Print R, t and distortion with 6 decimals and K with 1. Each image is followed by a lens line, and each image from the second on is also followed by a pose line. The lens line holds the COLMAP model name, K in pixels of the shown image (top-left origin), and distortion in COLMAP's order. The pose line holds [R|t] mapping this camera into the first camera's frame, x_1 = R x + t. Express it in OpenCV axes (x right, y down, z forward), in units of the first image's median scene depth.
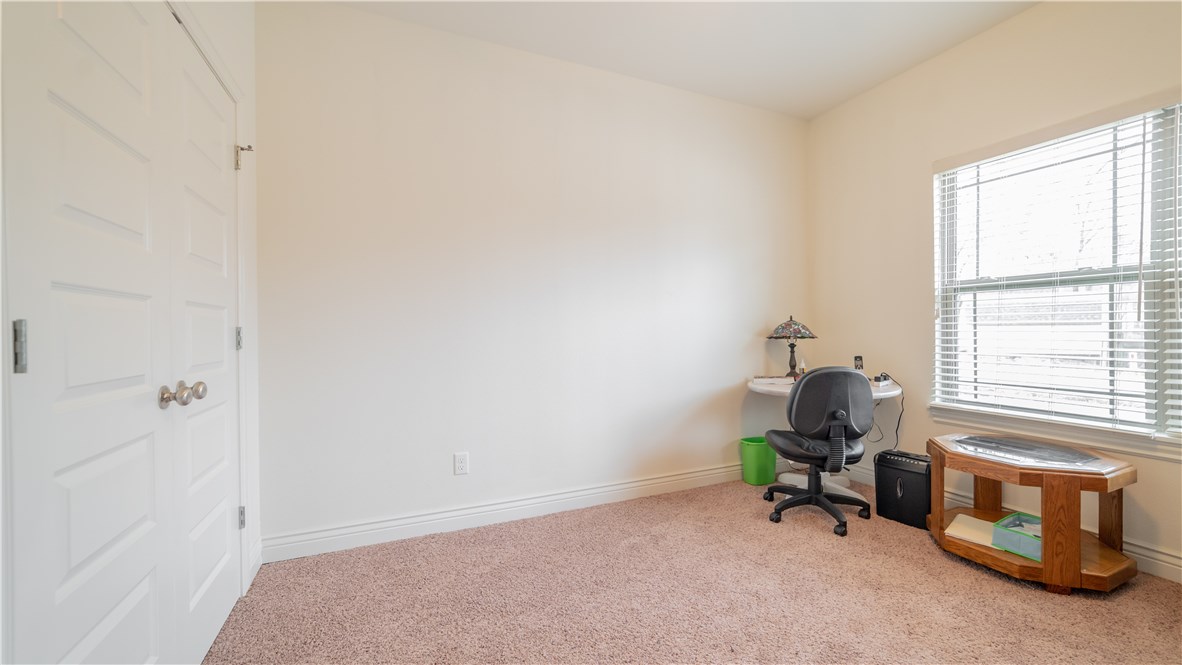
lens RADIAL K [[458.0, 0, 593.9], [0, 458.0, 336.0], [0, 0, 1]] dist [-0.019601, 0.009104]
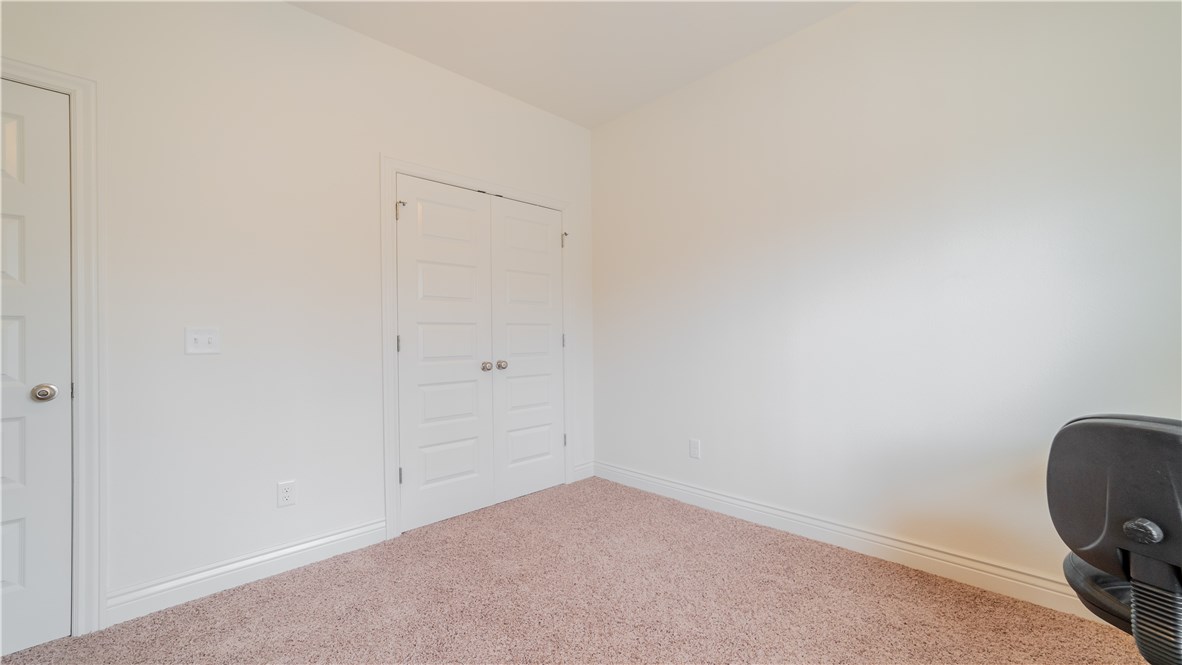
lens RADIAL K [[458.0, 0, 593.9], [0, 458.0, 336.0], [0, 0, 1]] dist [-0.019601, 0.009104]
pose [[0.346008, -0.001195, -0.938231, 0.716480], [0.002120, 0.999998, -0.000492, -0.009165], [0.938229, -0.001819, 0.346009, 0.352642]]
